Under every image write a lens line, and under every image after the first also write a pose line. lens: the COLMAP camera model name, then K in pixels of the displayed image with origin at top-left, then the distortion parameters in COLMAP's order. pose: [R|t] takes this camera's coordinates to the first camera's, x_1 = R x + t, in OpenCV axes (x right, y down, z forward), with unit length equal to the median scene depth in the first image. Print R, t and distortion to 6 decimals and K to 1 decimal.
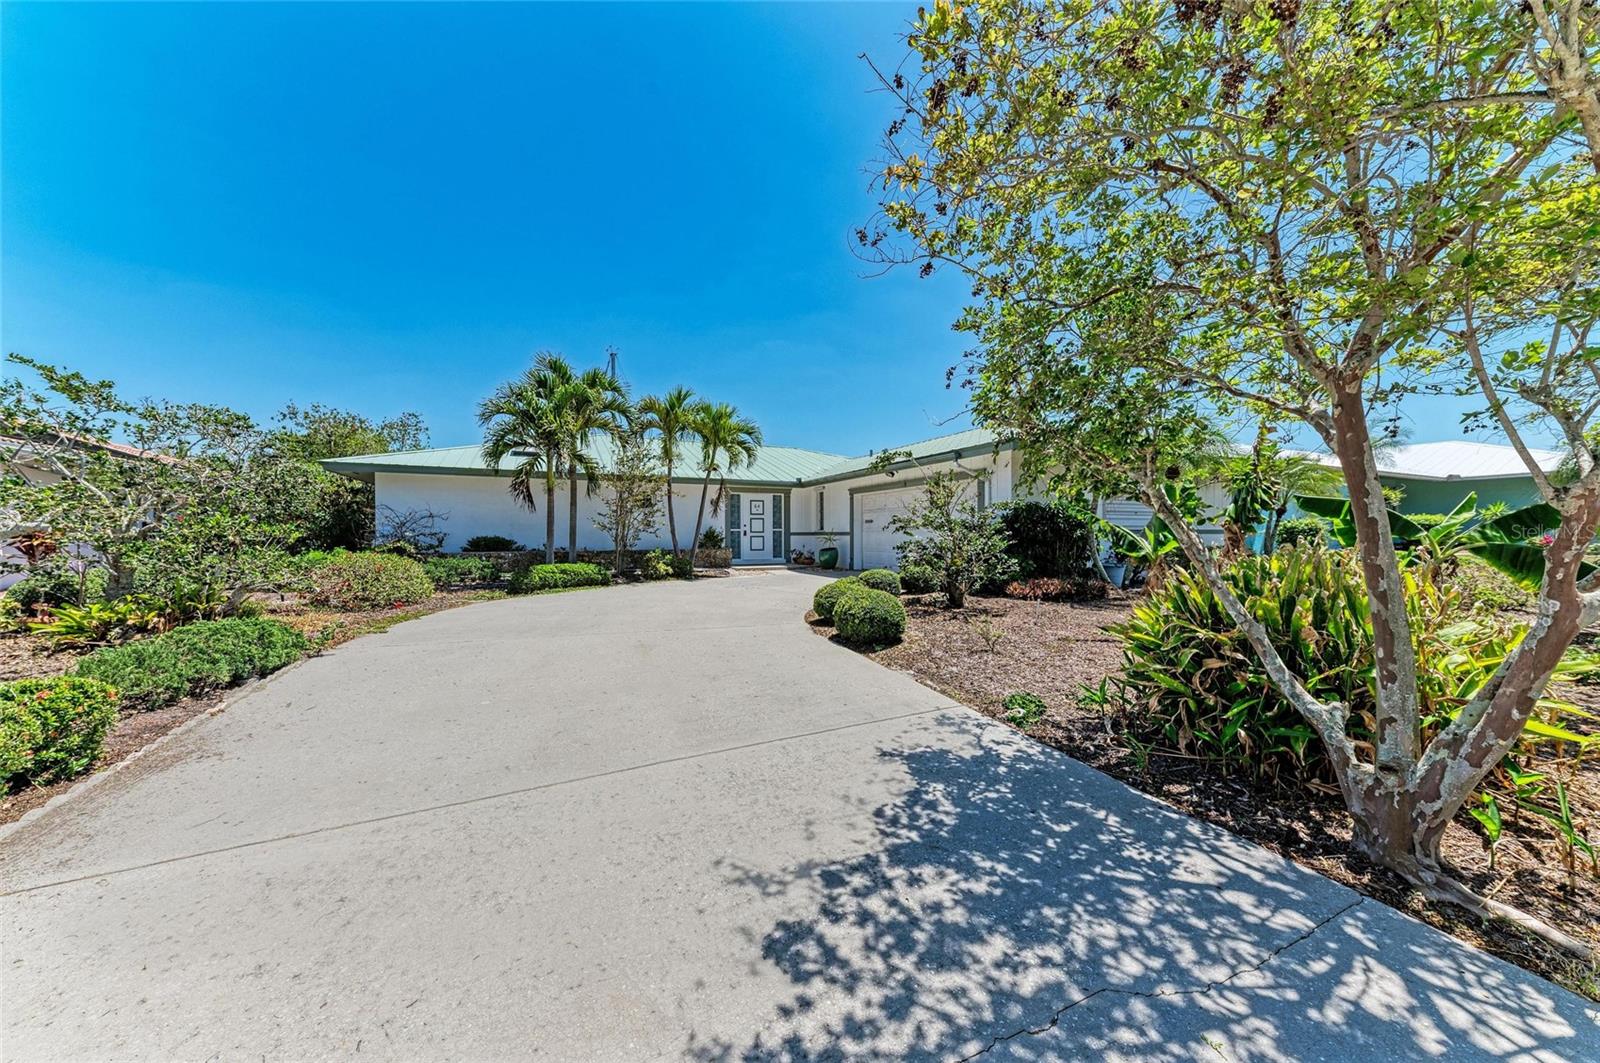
lens RADIAL K [[544.4, 0, 800.0], [0, 544.4, 531.5], [0, 0, 1]] dist [0.001073, 0.000160]
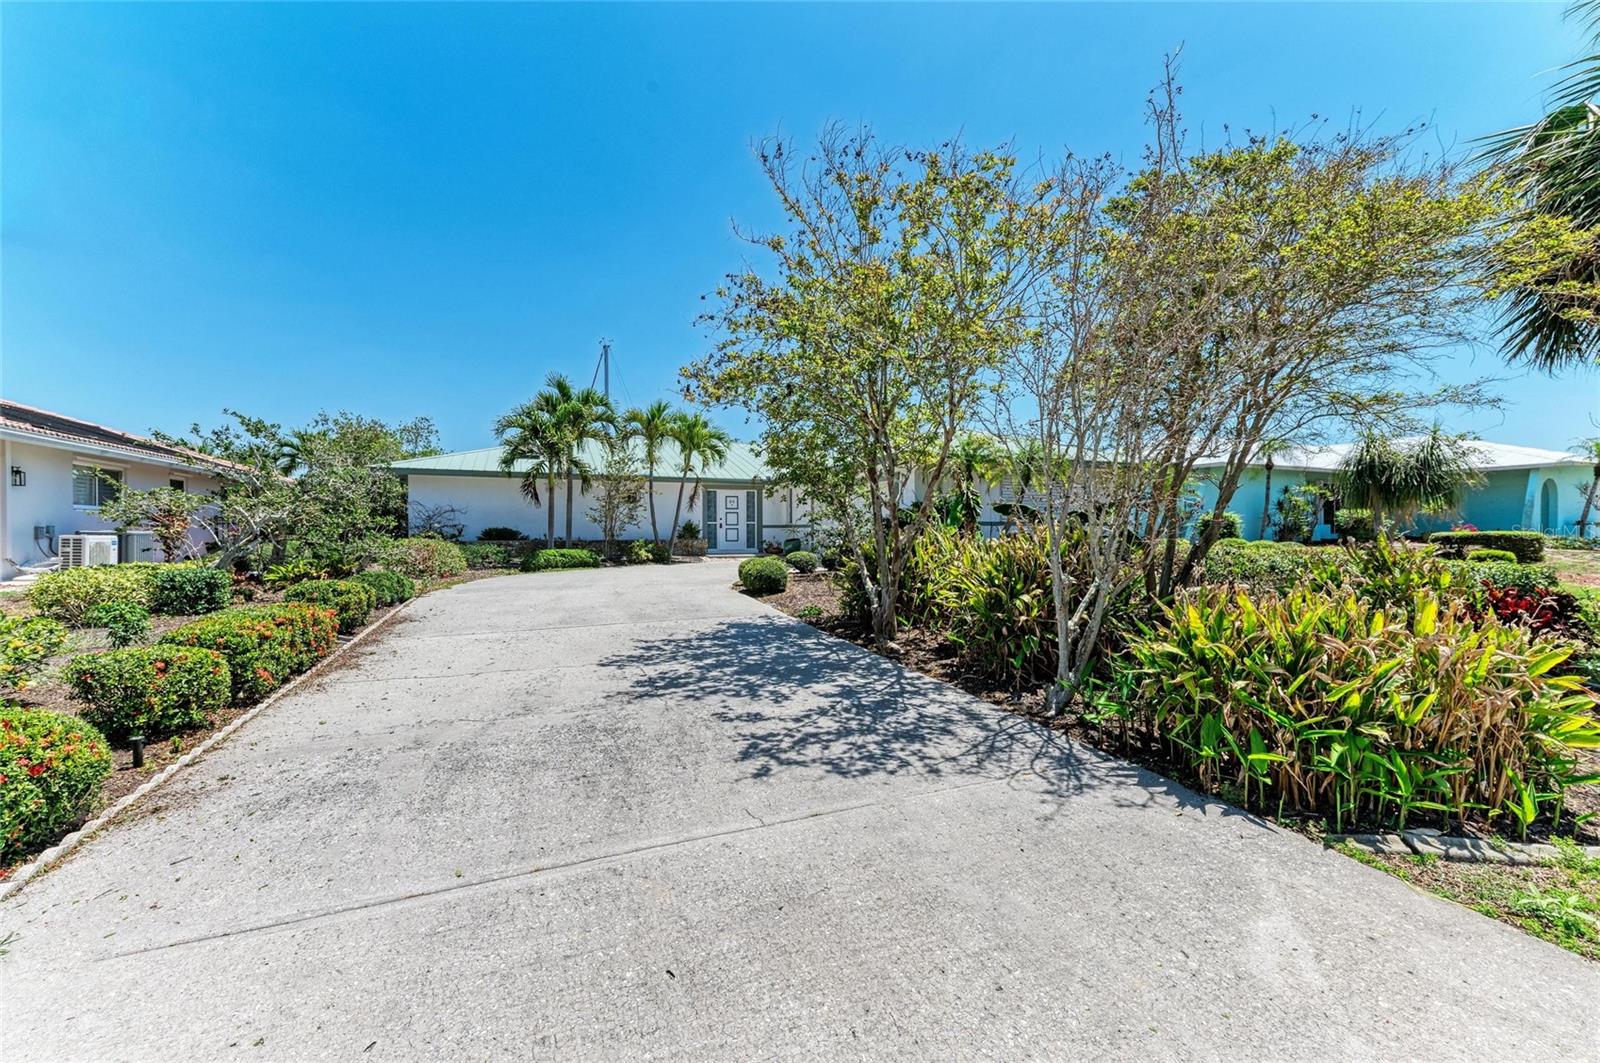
lens RADIAL K [[641.1, 0, 799.2], [0, 641.1, 523.7], [0, 0, 1]] dist [0.015506, 0.000161]
pose [[0.999131, 0.000395, -0.041679, 0.139713], [-0.000677, 0.999977, -0.006738, 0.009418], [0.041676, 0.006760, 0.999108, -0.371843]]
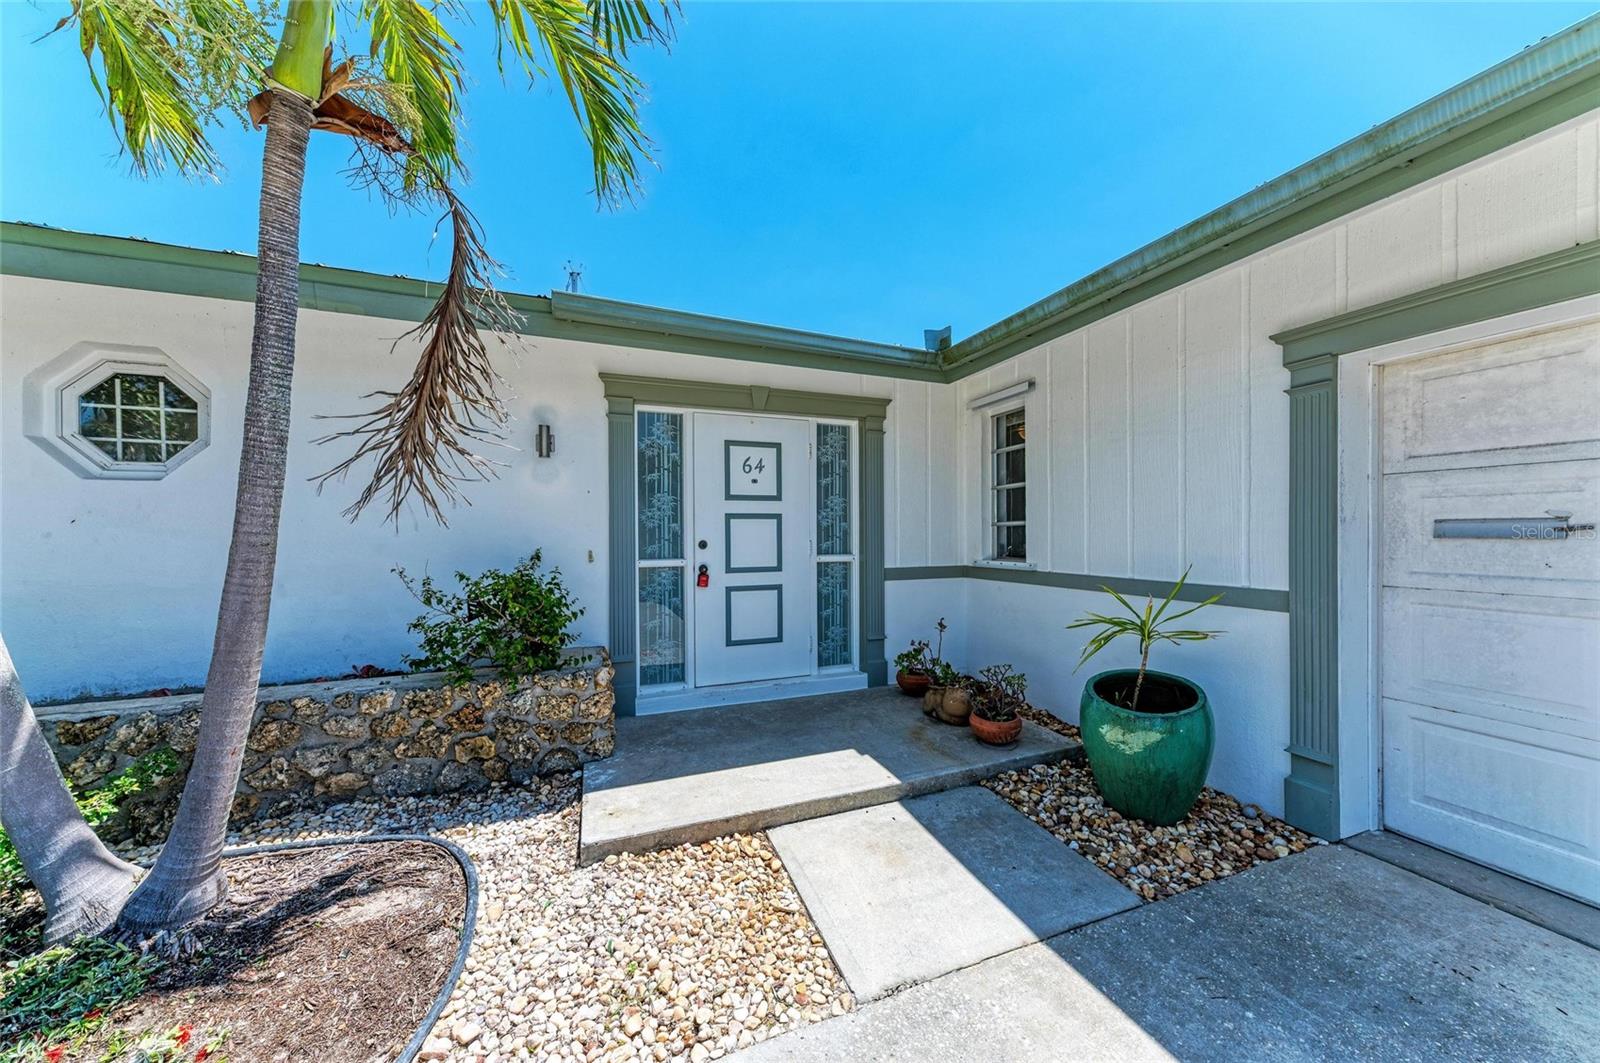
lens RADIAL K [[544.4, 0, 800.0], [0, 544.4, 531.5], [0, 0, 1]] dist [0.001073, 0.000160]
pose [[0.997827, -0.001599, -0.065869, -0.051455], [0.001496, 0.999998, -0.001610, -0.019816], [0.065872, 0.001508, 0.997827, 0.936689]]
